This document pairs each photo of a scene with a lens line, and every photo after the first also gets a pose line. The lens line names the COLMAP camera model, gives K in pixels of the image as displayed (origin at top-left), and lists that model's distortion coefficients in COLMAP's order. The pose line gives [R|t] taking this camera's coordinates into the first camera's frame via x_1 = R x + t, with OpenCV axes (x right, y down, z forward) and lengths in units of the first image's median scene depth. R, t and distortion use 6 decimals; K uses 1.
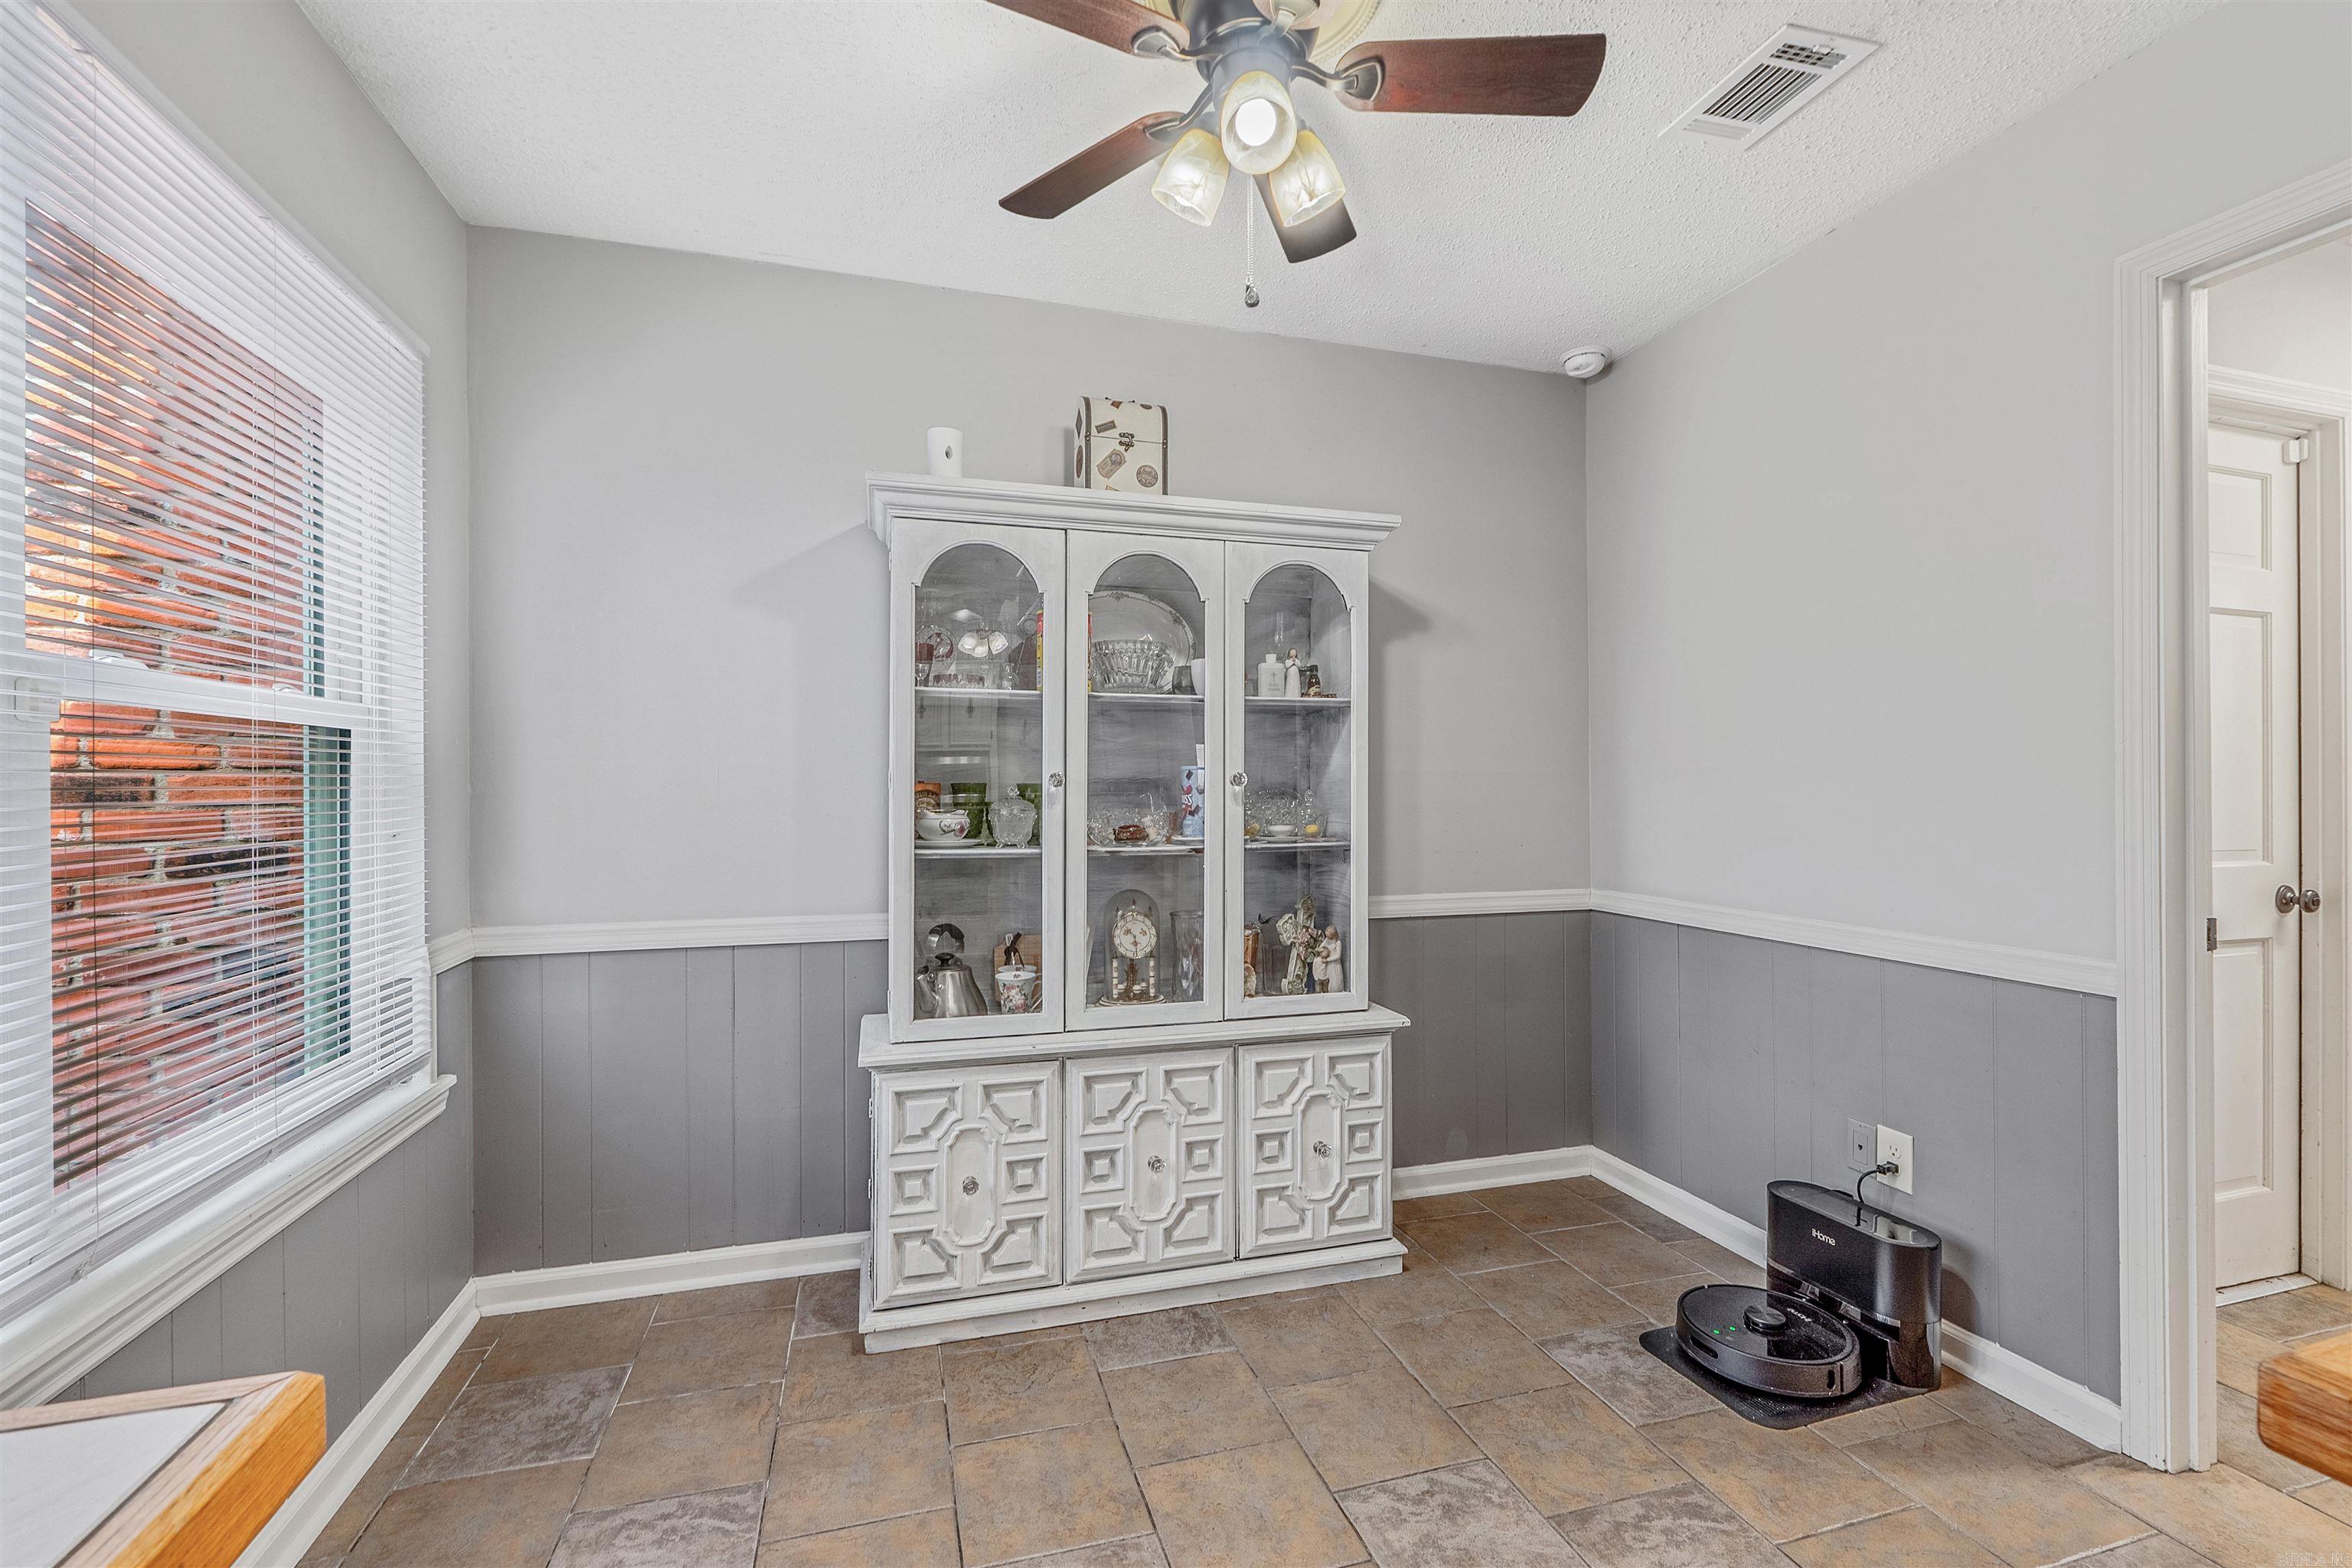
lens RADIAL K [[1006.2, 0, 1181.5], [0, 1006.2, 785.1], [0, 0, 1]] dist [-0.005478, 0.000199]
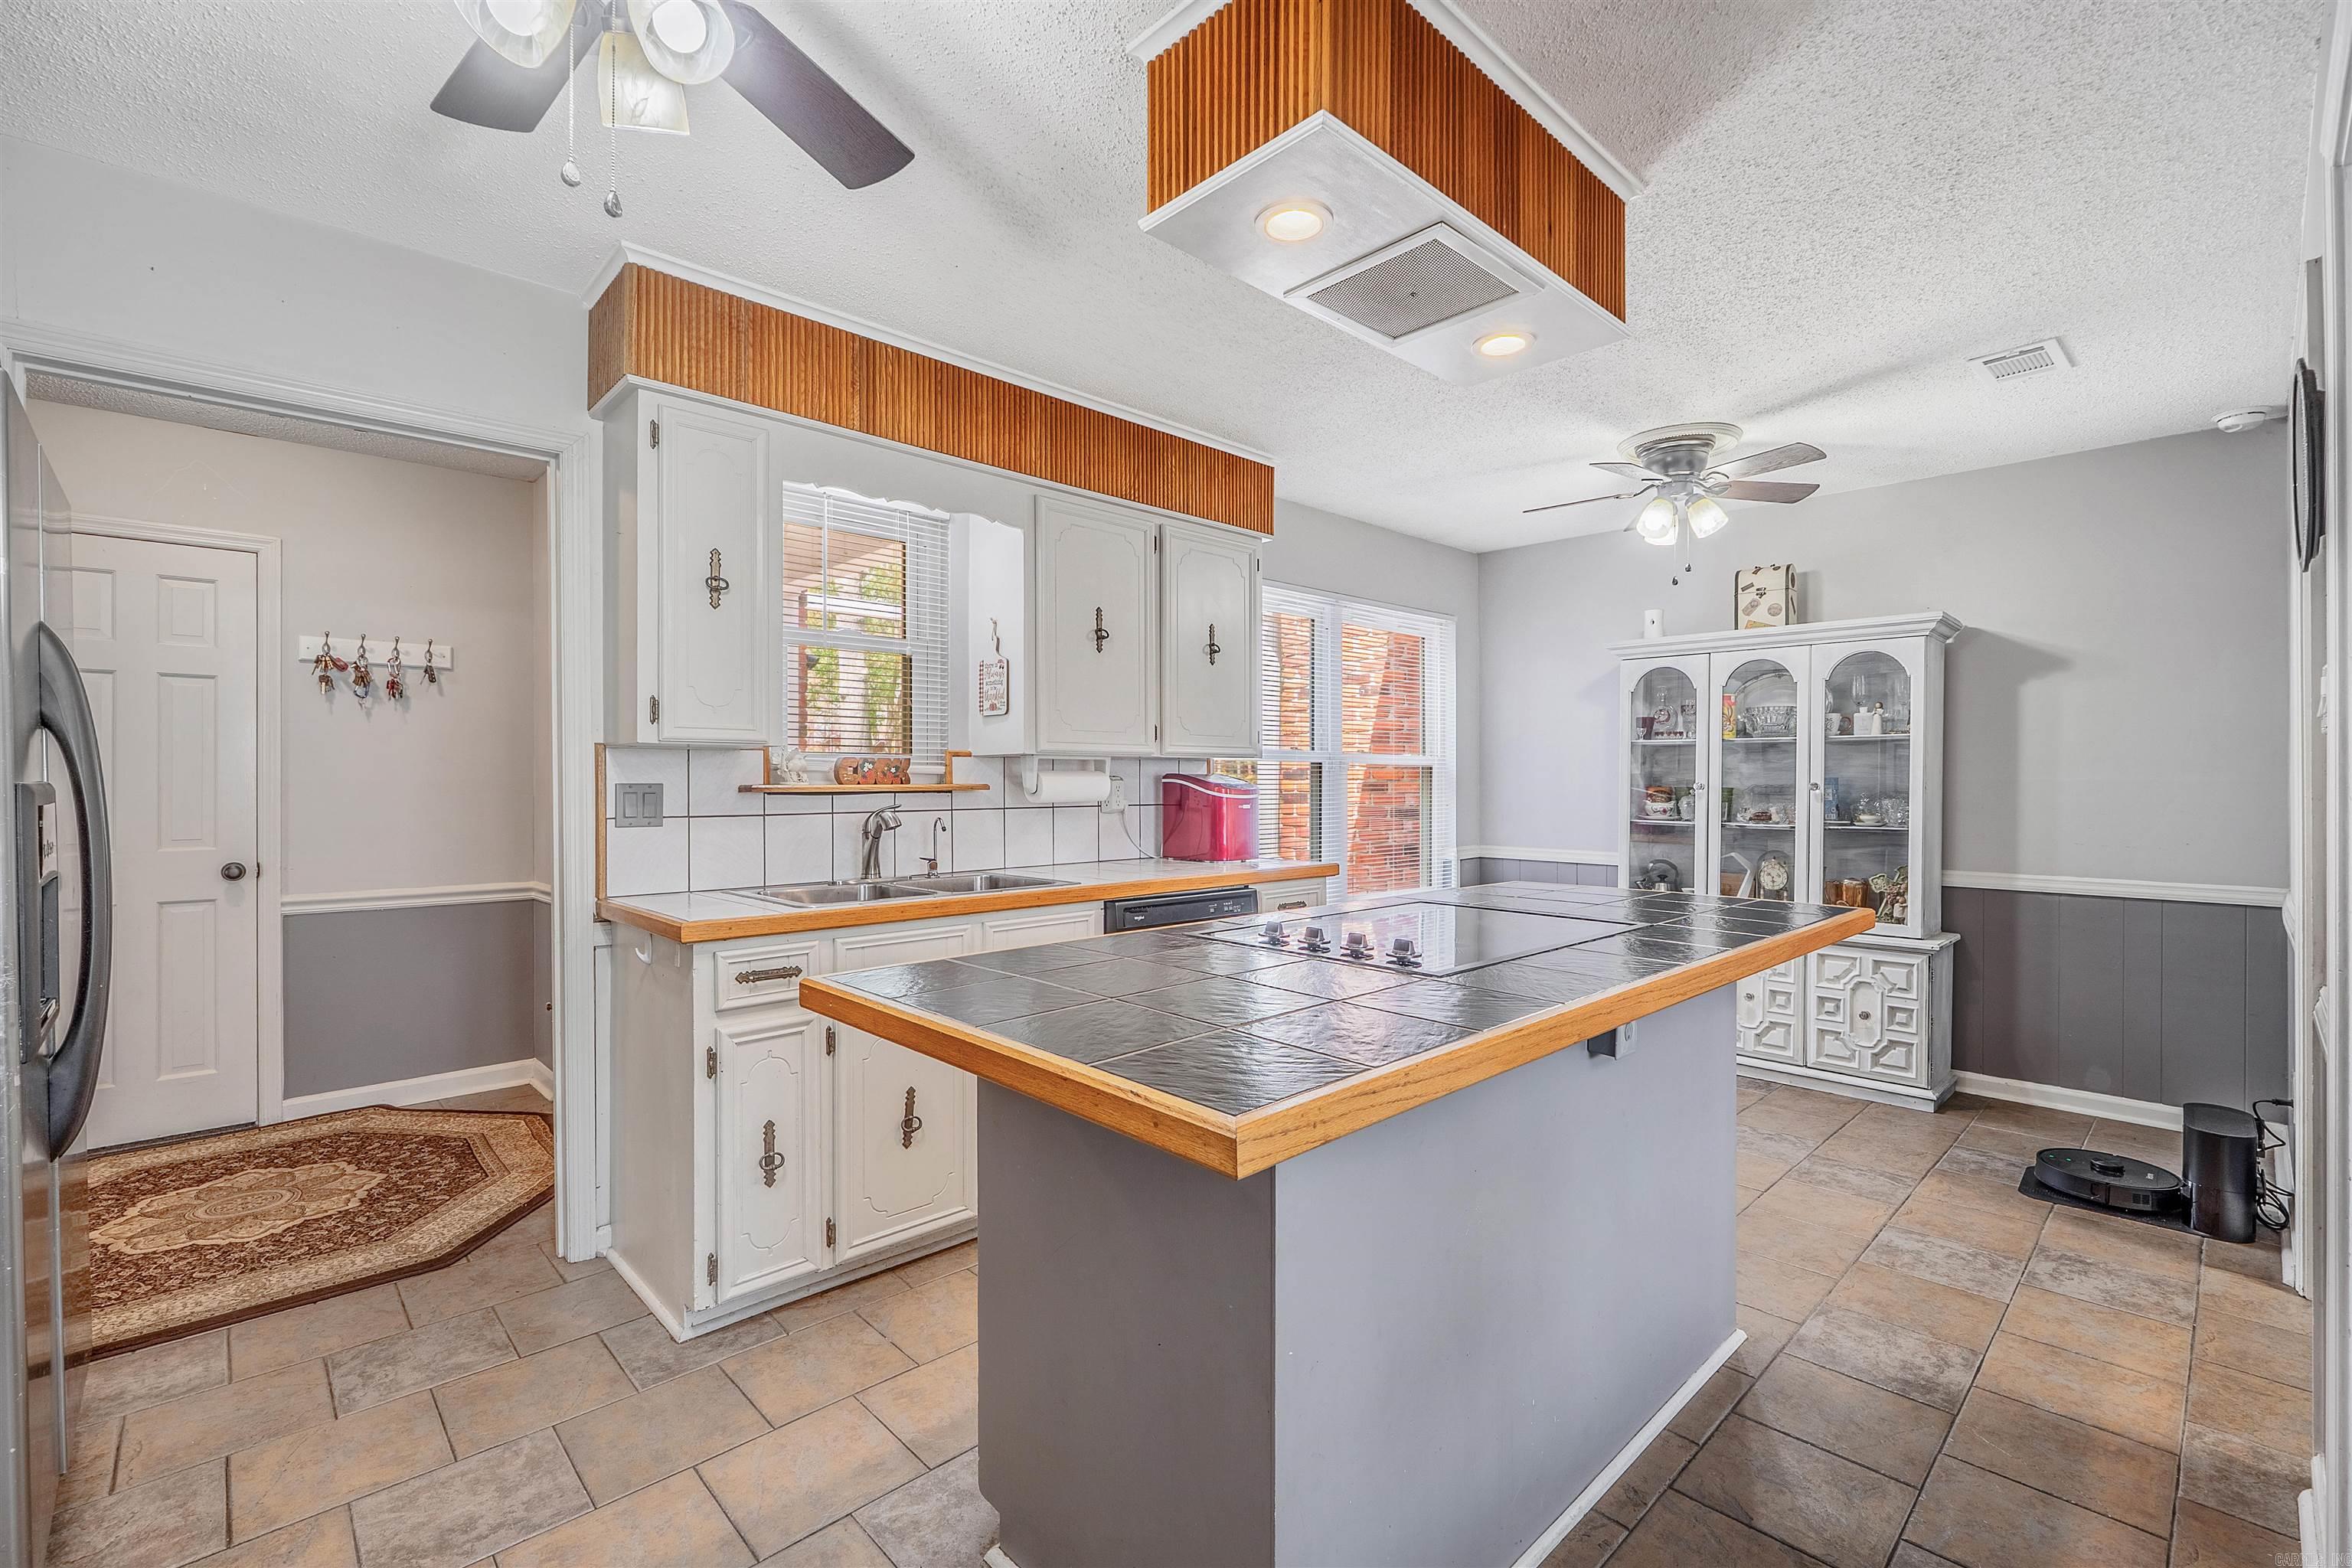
lens RADIAL K [[1006.2, 0, 1172.5], [0, 1006.2, 781.7], [0, 0, 1]] dist [-0.005478, 0.000199]
pose [[0.448774, 0.004647, -0.893633, 1.098790], [0.003051, 0.999973, 0.006733, -0.029039], [0.893640, -0.005748, 0.448748, -0.733439]]
